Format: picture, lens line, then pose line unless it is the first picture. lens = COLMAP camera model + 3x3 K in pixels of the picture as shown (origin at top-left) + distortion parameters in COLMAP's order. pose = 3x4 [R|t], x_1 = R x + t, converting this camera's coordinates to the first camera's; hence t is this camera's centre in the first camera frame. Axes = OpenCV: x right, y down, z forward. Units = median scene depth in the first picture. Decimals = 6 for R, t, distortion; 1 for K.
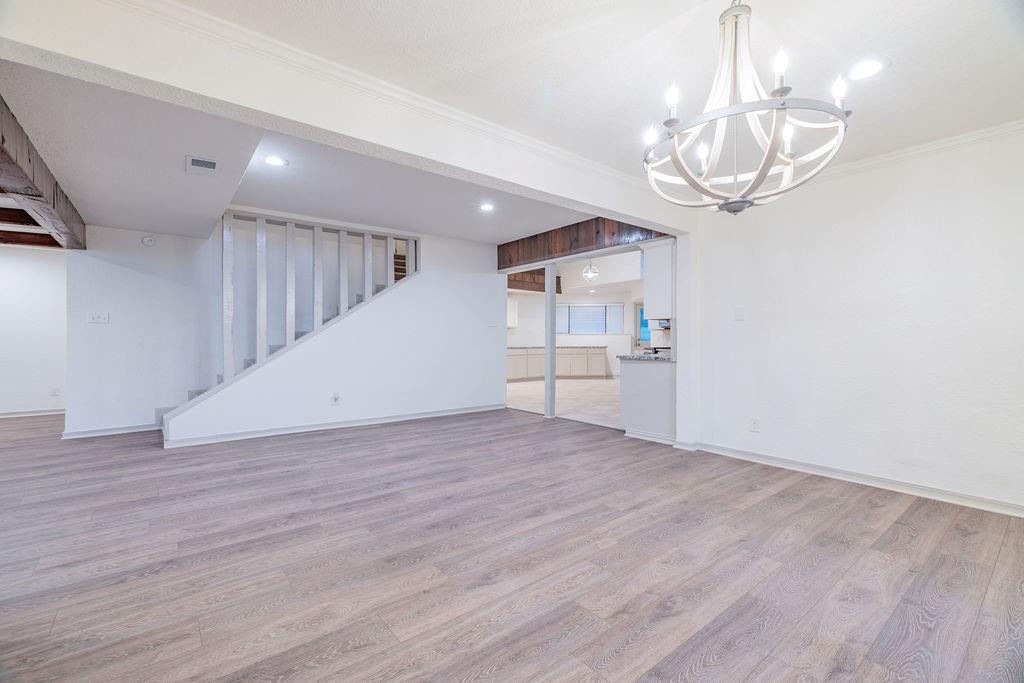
lens RADIAL K [[441.8, 0, 510.7], [0, 441.8, 340.1], [0, 0, 1]] dist [0.004040, 0.000817]
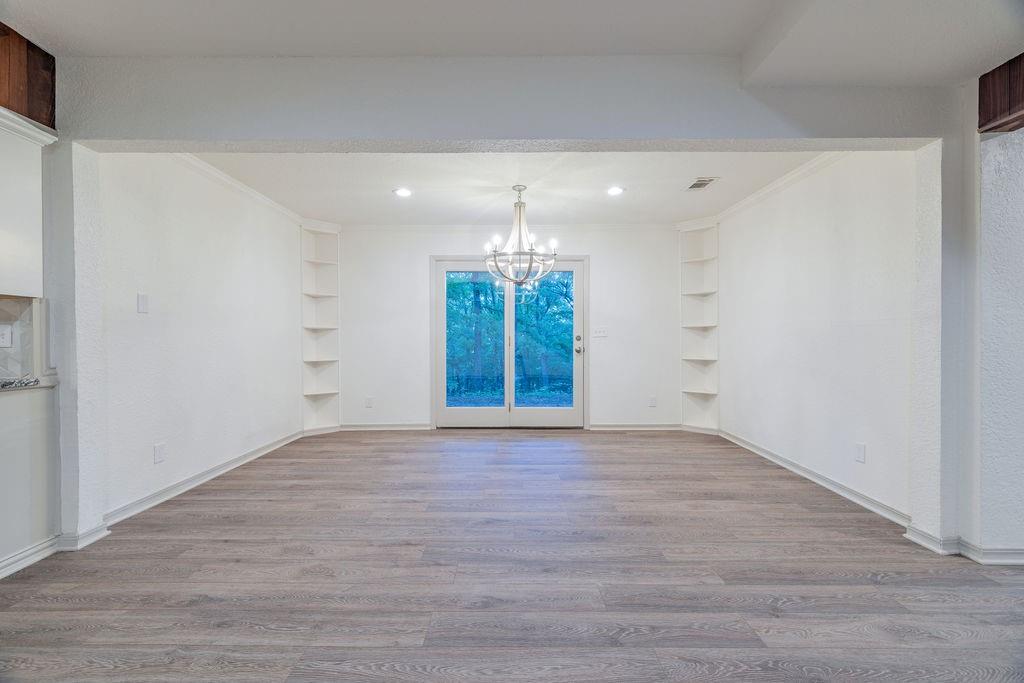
lens RADIAL K [[441.8, 0, 512.2], [0, 441.8, 340.4], [0, 0, 1]] dist [0.004040, 0.000817]
pose [[-0.777094, -0.003061, 0.629377, -0.599582], [0.002512, 0.999965, 0.007964, -0.019322], [-0.629380, 0.007770, -0.777059, 1.749027]]
